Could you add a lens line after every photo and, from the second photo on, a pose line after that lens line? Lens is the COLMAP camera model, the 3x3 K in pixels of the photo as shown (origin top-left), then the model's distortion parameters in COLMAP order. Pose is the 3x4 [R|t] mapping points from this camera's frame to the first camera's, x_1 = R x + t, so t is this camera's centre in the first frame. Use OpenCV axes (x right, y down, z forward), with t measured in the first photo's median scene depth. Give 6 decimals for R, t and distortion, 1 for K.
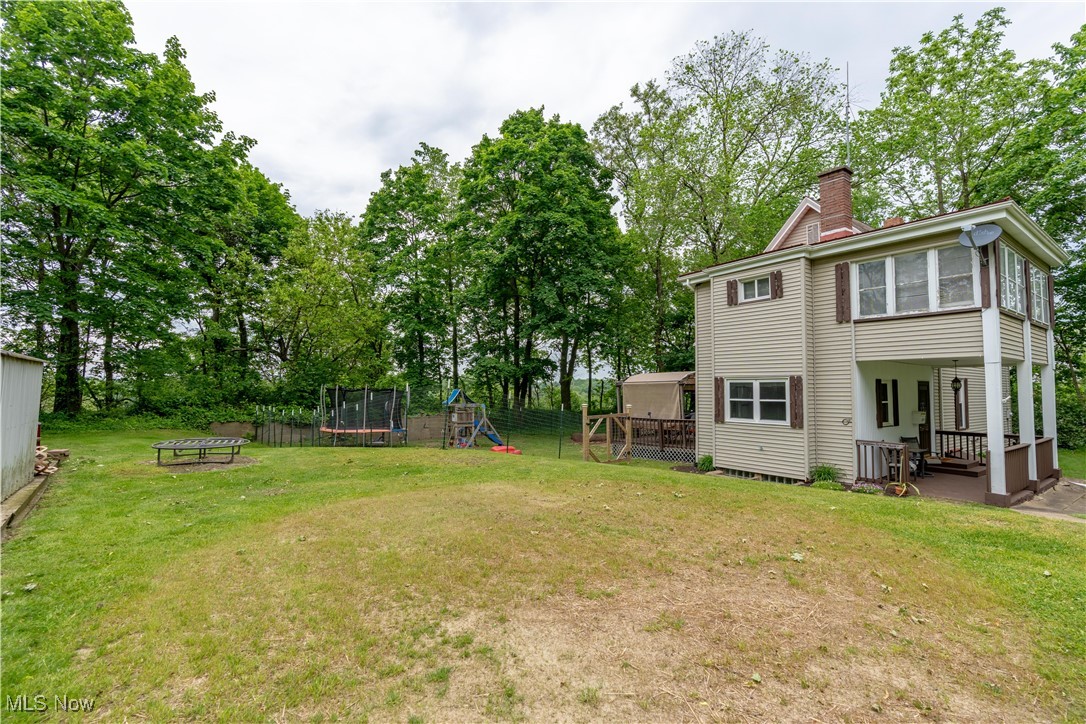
lens RADIAL K [[478.0, 0, 543.0], [0, 478.0, 362.0], [0, 0, 1]] dist [-0.004686, -0.000487]
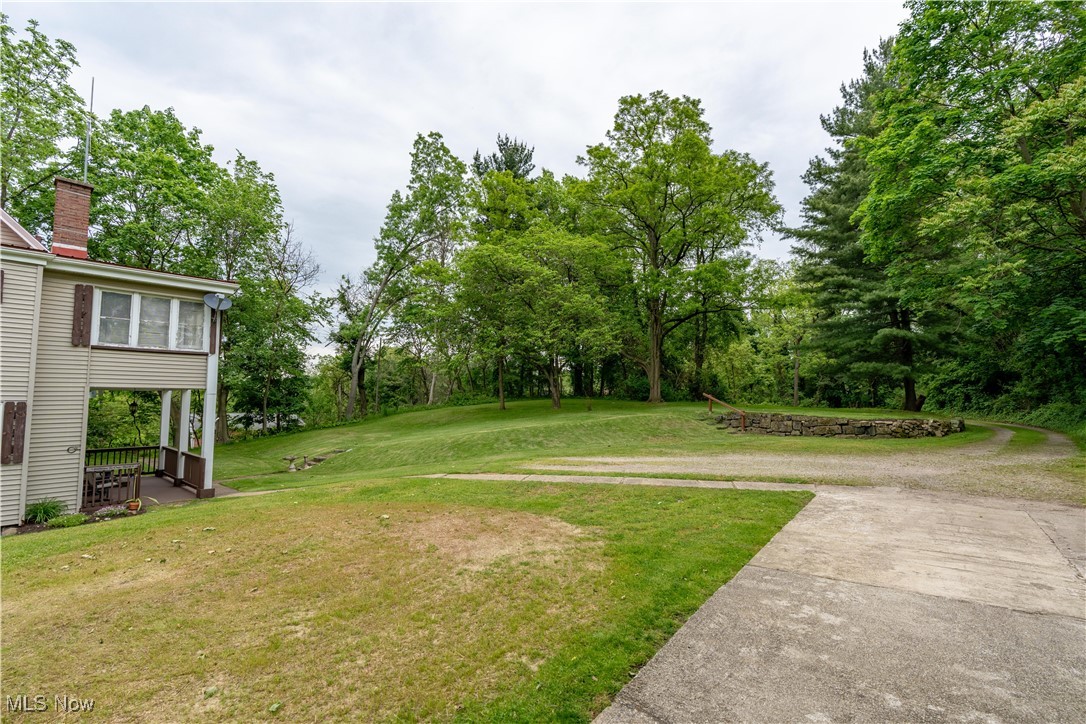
lens RADIAL K [[466.5, 0, 541.7], [0, 466.5, 384.1], [0, 0, 1]] dist [-0.023776, 0.000137]
pose [[-0.178100, 0.030198, 0.983549, -0.495654], [-0.052061, 0.997840, -0.040063, -0.021116], [-0.982634, -0.058339, -0.176144, 0.279599]]
